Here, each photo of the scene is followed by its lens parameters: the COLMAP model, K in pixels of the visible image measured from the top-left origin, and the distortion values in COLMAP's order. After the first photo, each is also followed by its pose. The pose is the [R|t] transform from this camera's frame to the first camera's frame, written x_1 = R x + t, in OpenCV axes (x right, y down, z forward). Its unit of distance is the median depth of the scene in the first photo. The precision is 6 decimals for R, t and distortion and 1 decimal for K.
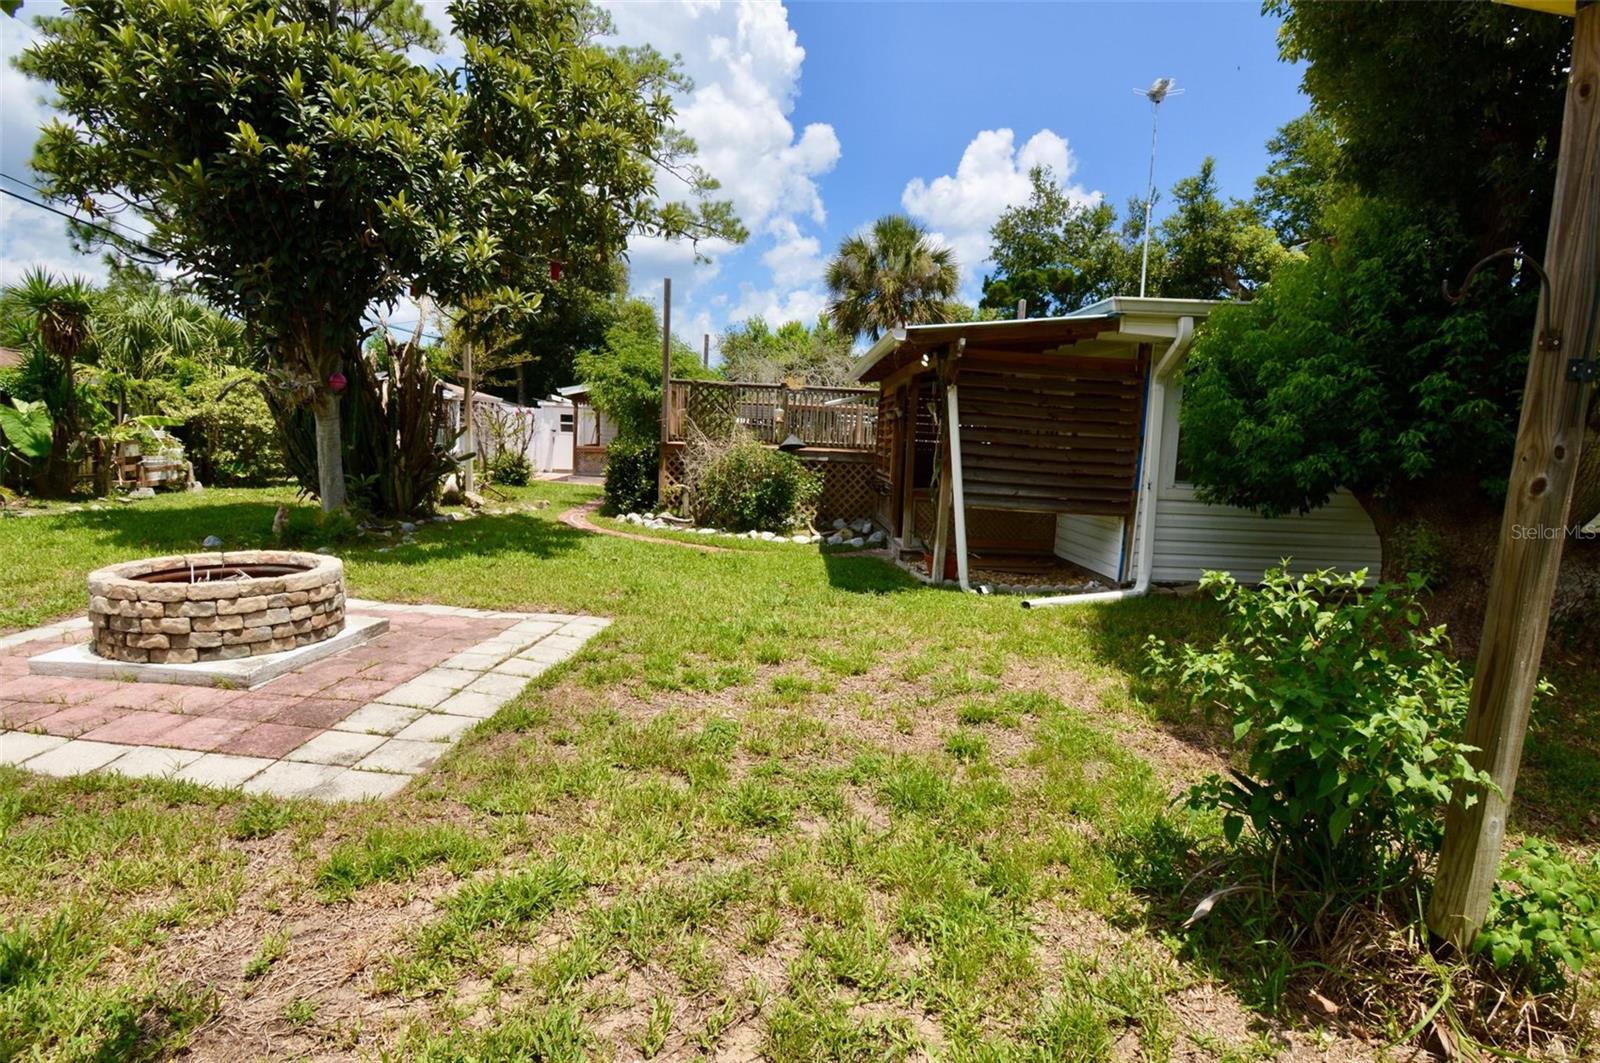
lens RADIAL K [[722.0, 0, 799.7], [0, 722.0, 522.5], [0, 0, 1]] dist [0.003910, -0.012579]
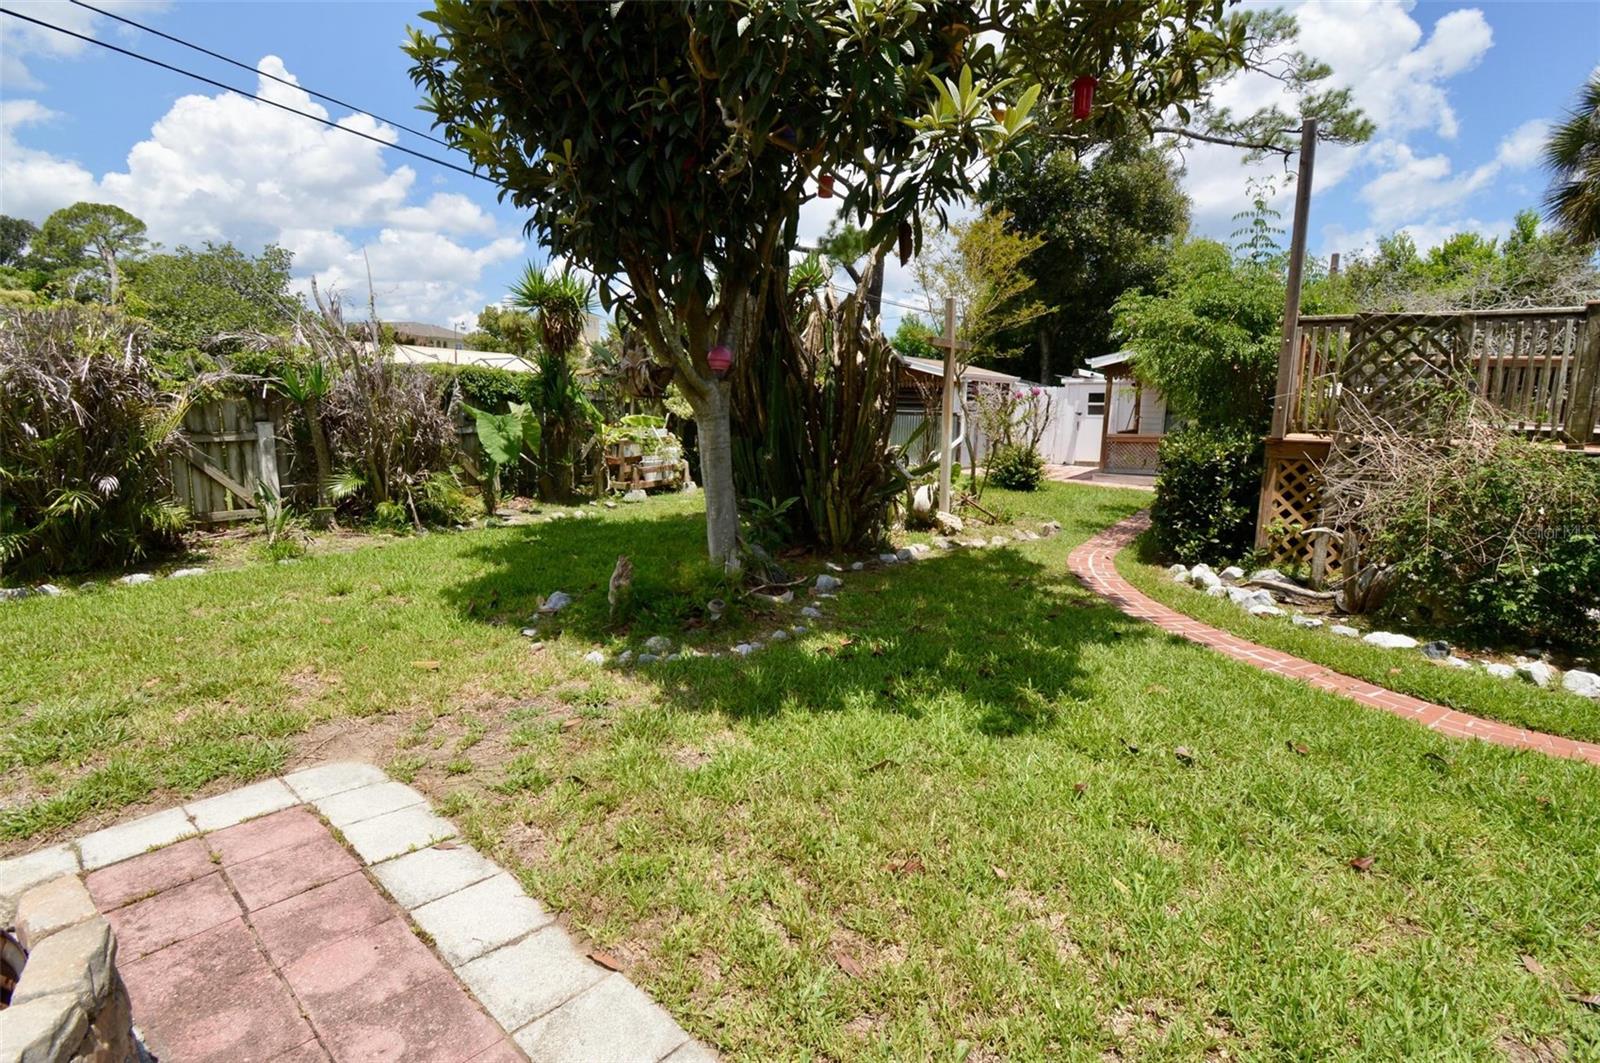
lens RADIAL K [[722.0, 0, 799.7], [0, 722.0, 522.5], [0, 0, 1]] dist [0.003910, -0.012579]
pose [[0.766549, 0.068409, -0.638532, -0.106924], [-0.050509, 0.997652, 0.046248, -0.052553], [0.640197, -0.003199, 0.768204, 0.343433]]
